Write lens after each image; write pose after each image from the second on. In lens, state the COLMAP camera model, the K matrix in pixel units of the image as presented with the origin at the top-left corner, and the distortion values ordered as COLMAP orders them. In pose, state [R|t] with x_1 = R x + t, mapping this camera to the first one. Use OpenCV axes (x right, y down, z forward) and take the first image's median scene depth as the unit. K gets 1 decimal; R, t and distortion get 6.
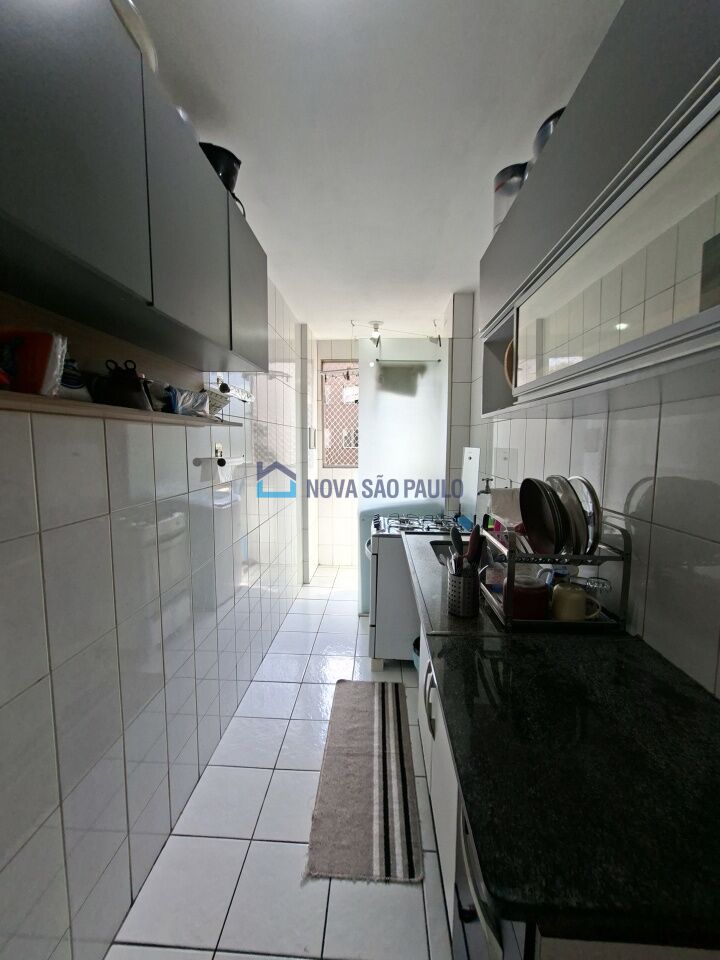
lens RADIAL K [[380.0, 0, 360.0], [0, 380.0, 480.0], [0, 0, 1]] dist [-0.002511, 0.000772]
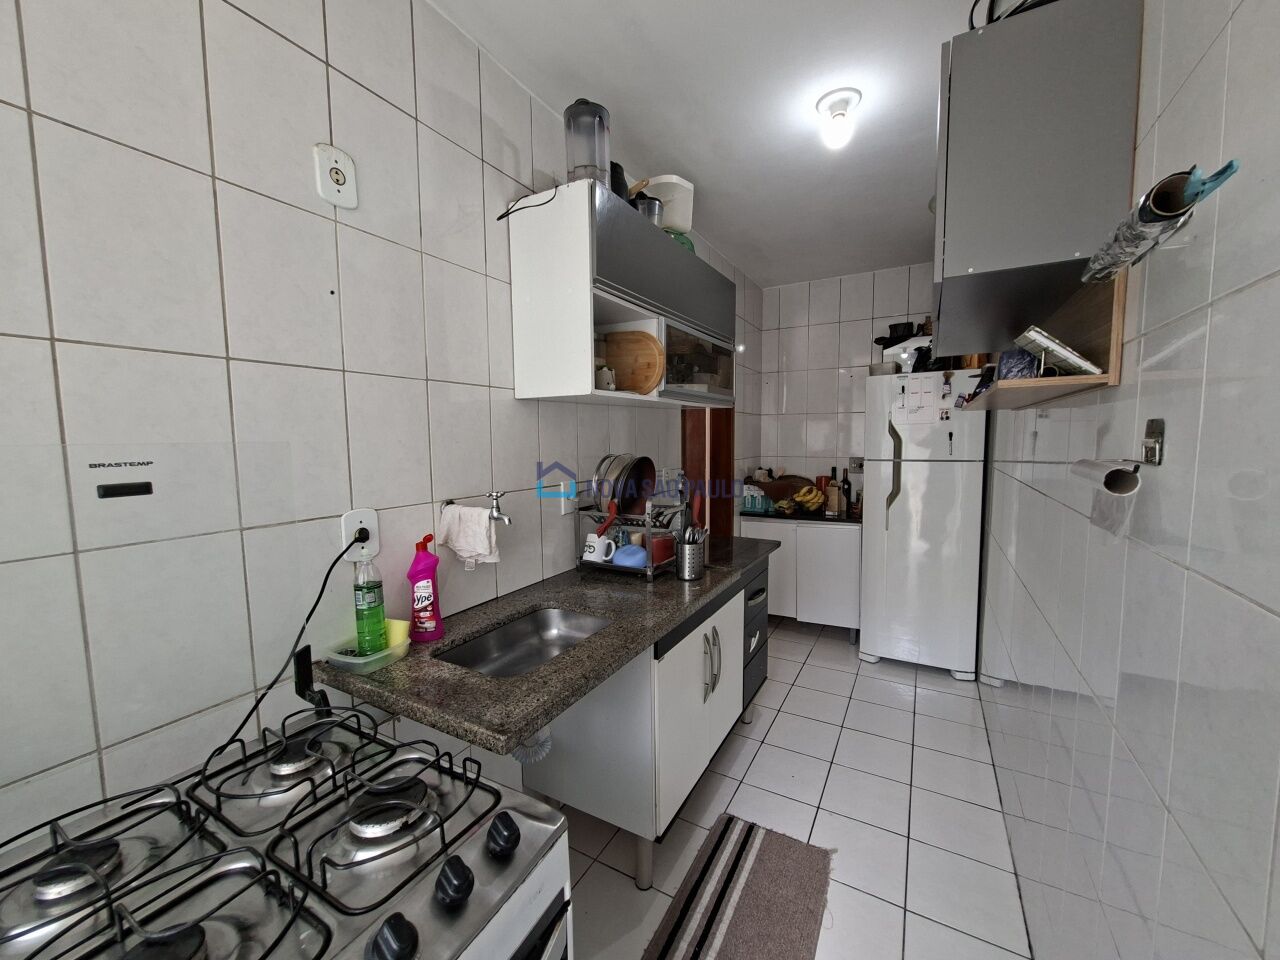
lens RADIAL K [[507.3, 0, 638.5], [0, 507.3, 482.0], [0, 0, 1]] dist [-0.008361, 0.000251]
pose [[-0.892837, -0.034620, 0.449047, -0.199038], [0.049471, 0.983469, 0.174186, -0.155047], [-0.447655, 0.177735, -0.876365, 1.764143]]
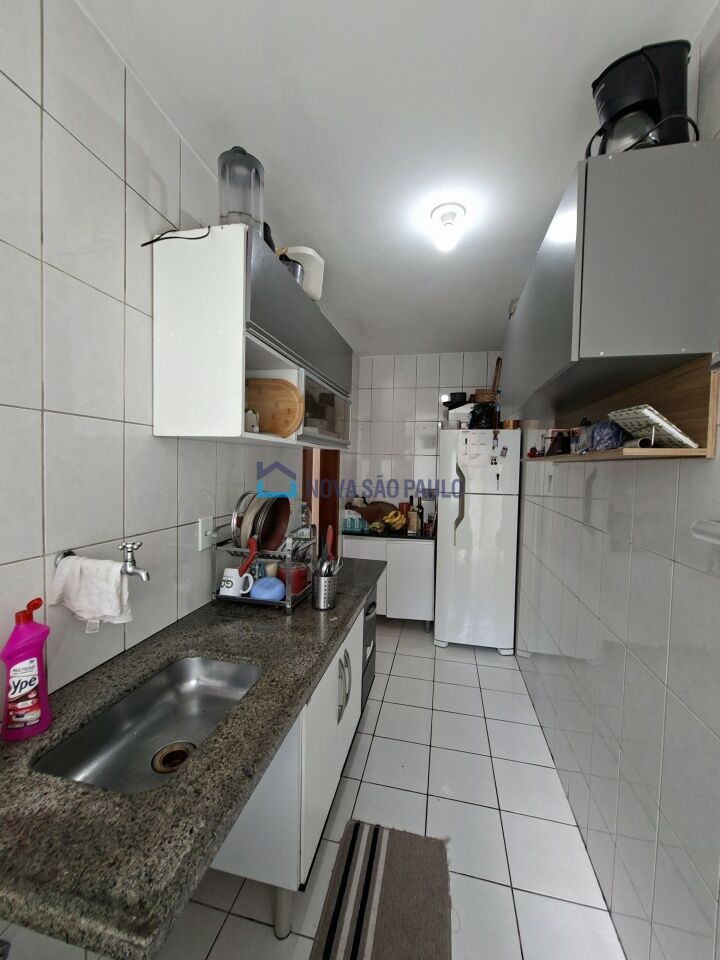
lens RADIAL K [[380.0, 0, 360.0], [0, 380.0, 480.0], [0, 0, 1]] dist [-0.002511, 0.000772]
pose [[-0.985247, -0.032780, 0.167967, -0.032218], [-0.010350, 0.991101, 0.132712, -0.171237], [-0.170822, 0.129015, -0.976819, 1.609856]]
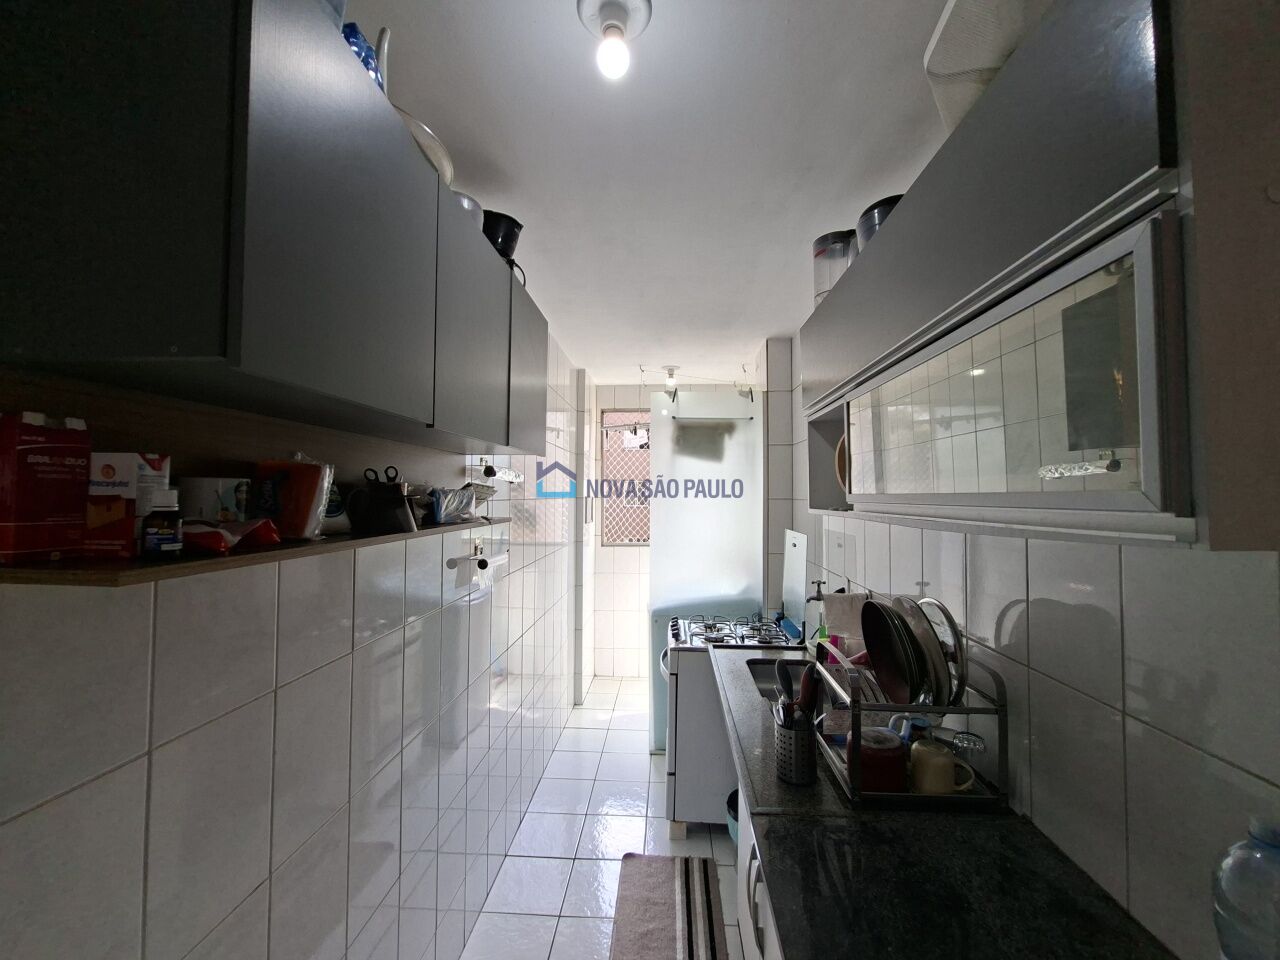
lens RADIAL K [[504.8, 0, 643.3], [0, 504.8, 480.3], [0, 0, 1]] dist [0.000978, -0.000001]
pose [[0.999998, -0.000188, -0.001991, -0.028148], [-0.000054, 0.992622, -0.121254, -0.096279], [0.001999, 0.121254, 0.992620, -0.070131]]
